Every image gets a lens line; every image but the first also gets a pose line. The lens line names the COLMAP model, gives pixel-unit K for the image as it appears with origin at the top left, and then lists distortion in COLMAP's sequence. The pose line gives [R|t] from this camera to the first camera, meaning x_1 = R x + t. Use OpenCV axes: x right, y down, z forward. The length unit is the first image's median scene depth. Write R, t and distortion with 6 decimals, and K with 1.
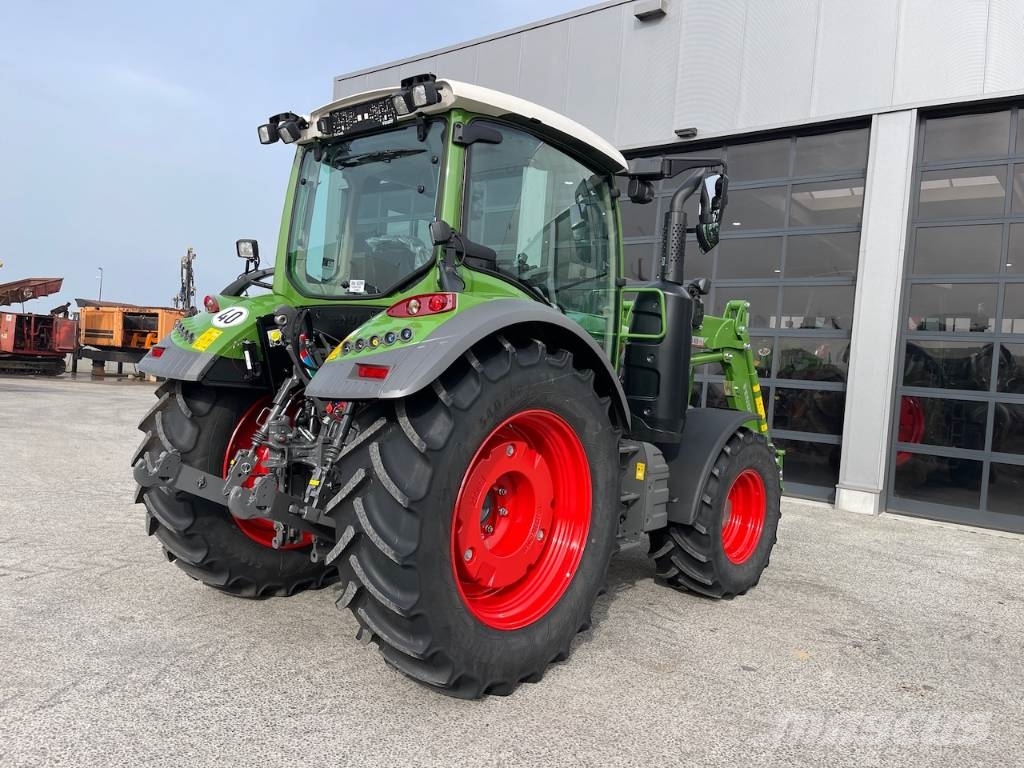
lens RADIAL K [[775.1, 0, 504.1], [0, 775.1, 392.2], [0, 0, 1]] dist [0.081682, -0.107295]
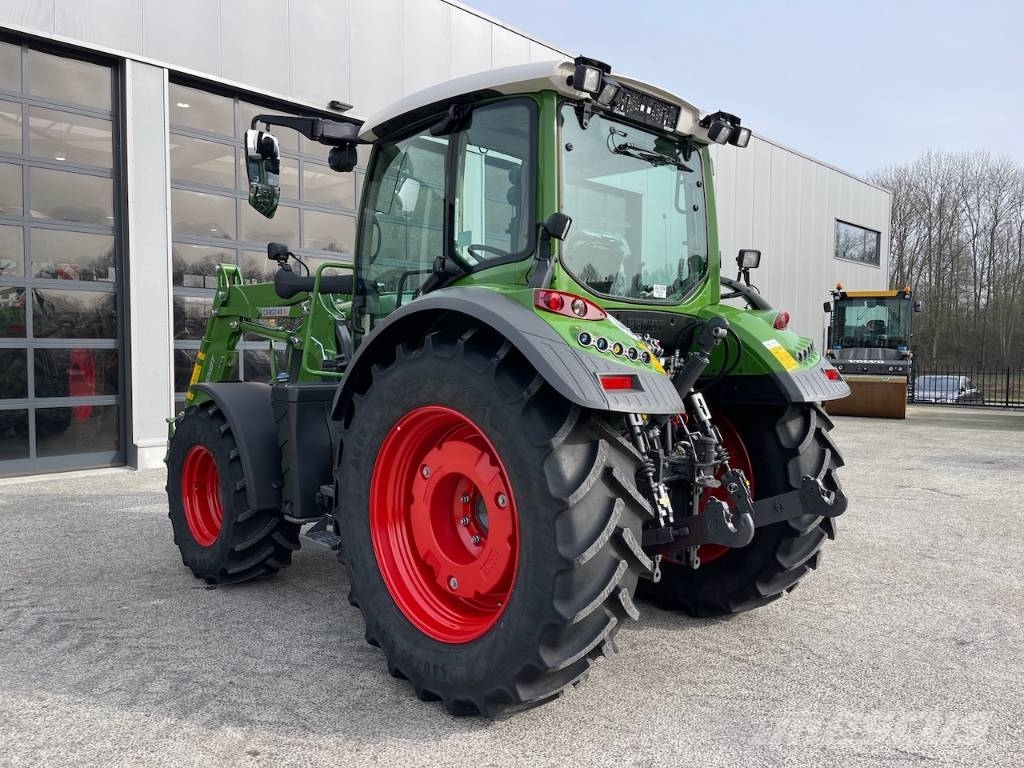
lens RADIAL K [[775.1, 0, 517.8], [0, 775.1, 391.1], [0, 0, 1]] dist [0.081682, -0.107295]
pose [[0.069895, -0.127544, 0.989367, -0.713660], [0.028138, 0.991650, 0.125850, -0.083904], [-0.997157, 0.019042, 0.072901, 0.666730]]
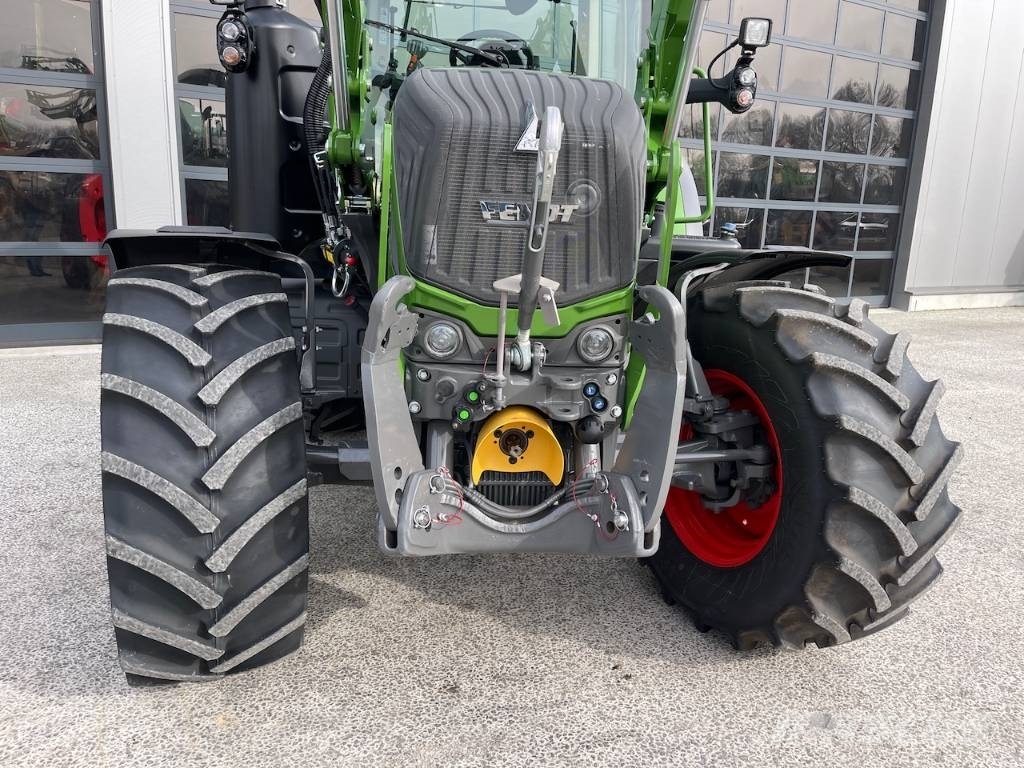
lens RADIAL K [[775.1, 0, 524.0], [0, 775.1, 385.9], [0, 0, 1]] dist [0.081682, -0.107295]
pose [[0.352148, -0.263803, 0.897998, -0.113102], [0.017929, 0.961181, 0.275334, -0.009720], [-0.935773, -0.080858, 0.343208, 0.637328]]
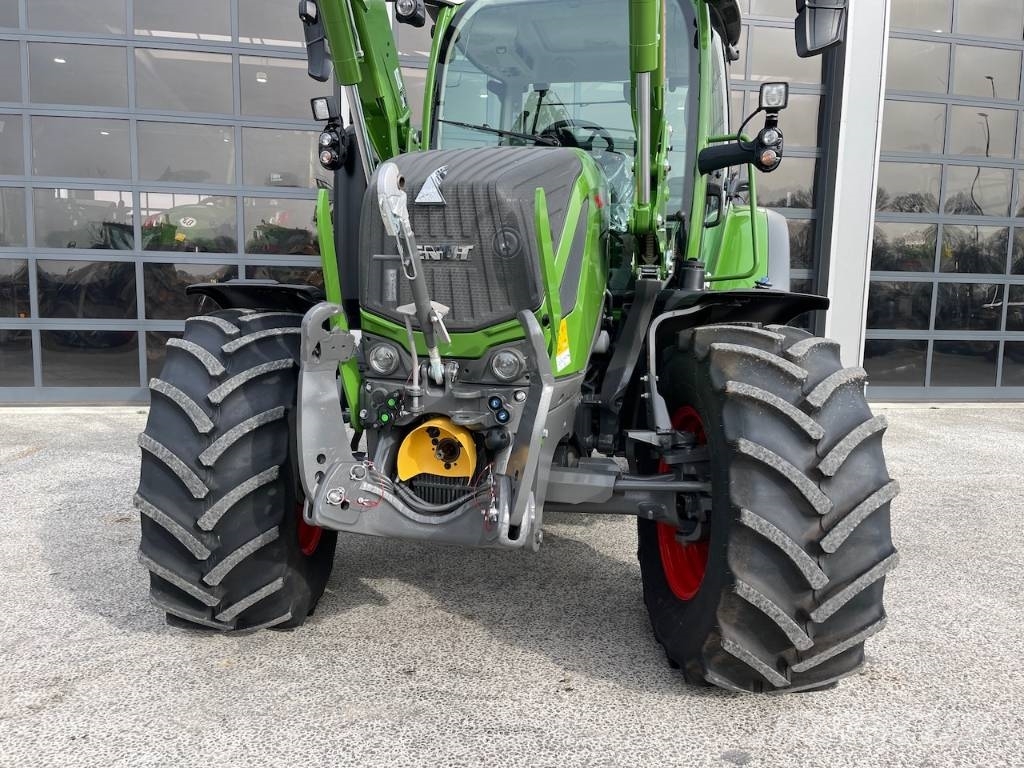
lens RADIAL K [[775.1, 0, 514.5], [0, 775.1, 385.6], [0, 0, 1]] dist [0.081682, -0.107295]
pose [[0.651562, -0.144982, 0.744612, -0.087231], [0.052767, 0.987851, 0.146170, 0.016029], [-0.756758, -0.055948, 0.651296, 0.489058]]
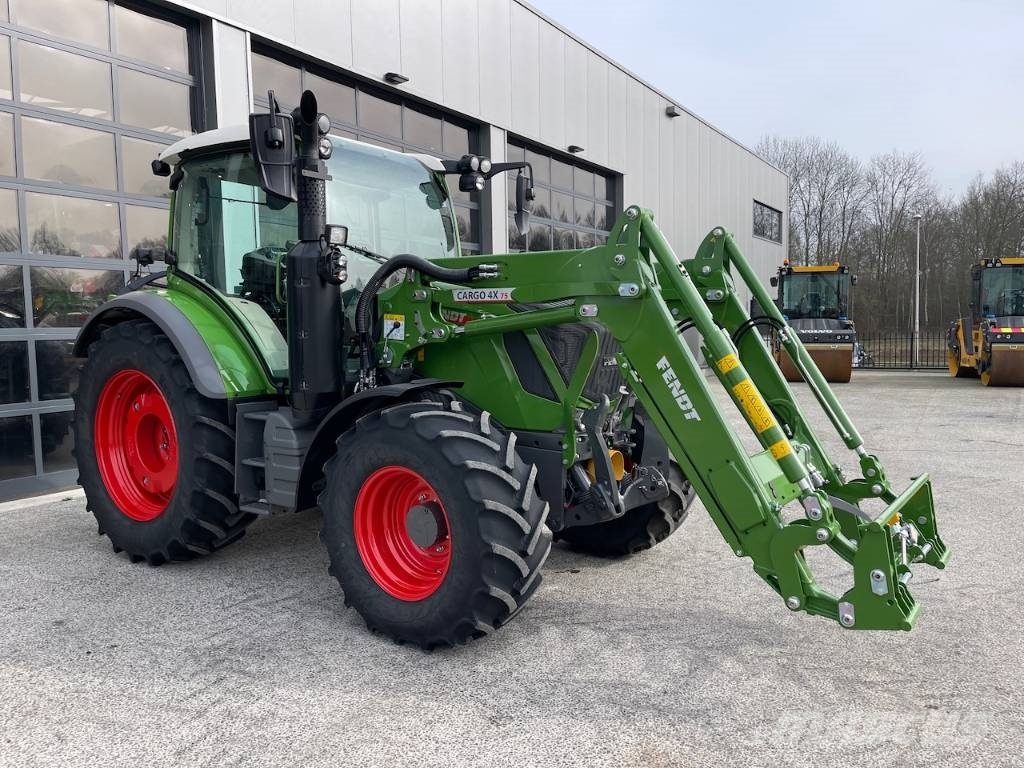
lens RADIAL K [[775.1, 0, 509.3], [0, 775.1, 385.6], [0, 0, 1]] dist [0.081682, -0.107295]
pose [[-0.122871, -0.141622, 0.982266, -0.701482], [0.043919, 0.988020, 0.147946, -0.093195], [-0.991450, 0.061318, -0.115179, 1.150365]]
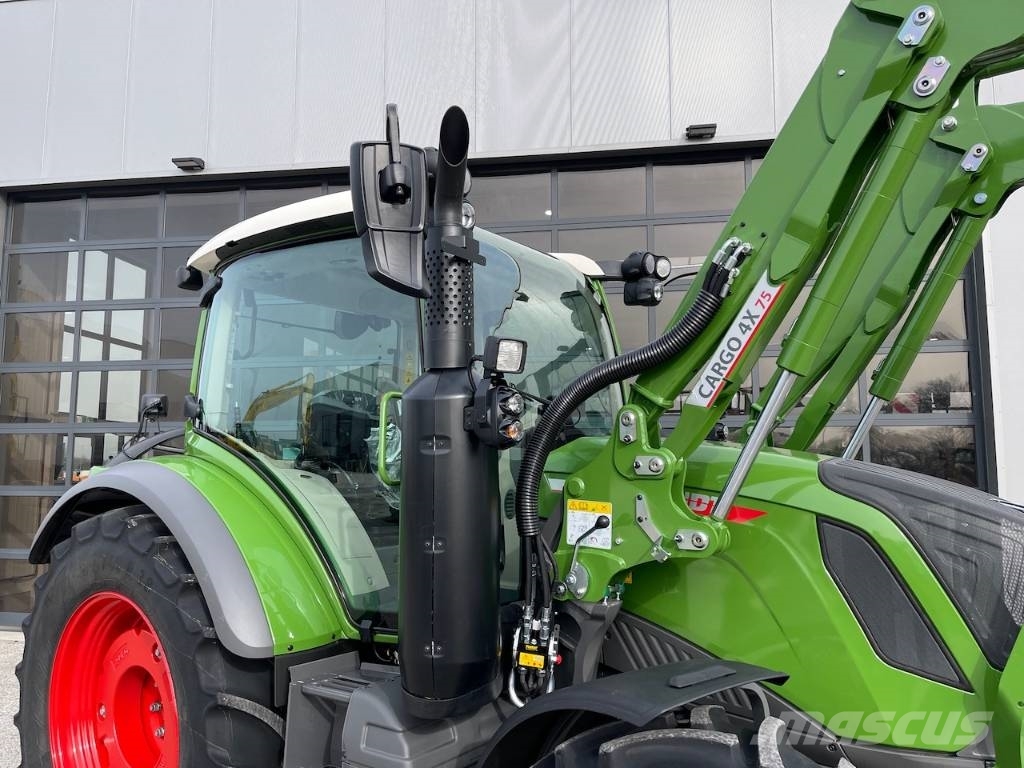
lens RADIAL K [[775.1, 0, 505.6], [0, 775.1, 385.9], [0, 0, 1]] dist [0.081682, -0.107295]
pose [[0.857558, -0.015793, 0.514144, -0.427720], [0.080117, 0.991431, -0.103175, -0.095575], [-0.508109, 0.129670, 0.851476, 0.896765]]
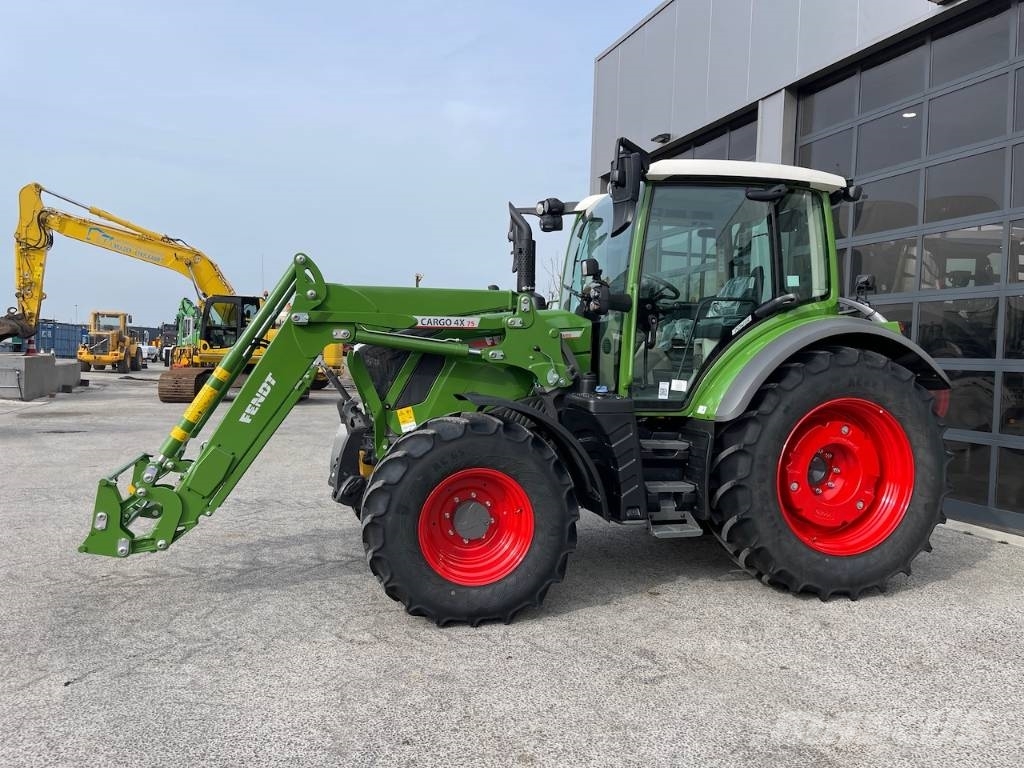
lens RADIAL K [[775.1, 0, 504.6], [0, 775.1, 379.9], [0, 0, 1]] dist [0.081682, -0.107295]
pose [[0.846594, -0.027824, -0.531512, 0.440754], [0.011516, 0.999356, -0.033972, 0.016222], [0.532115, 0.022640, 0.846369, 0.413177]]
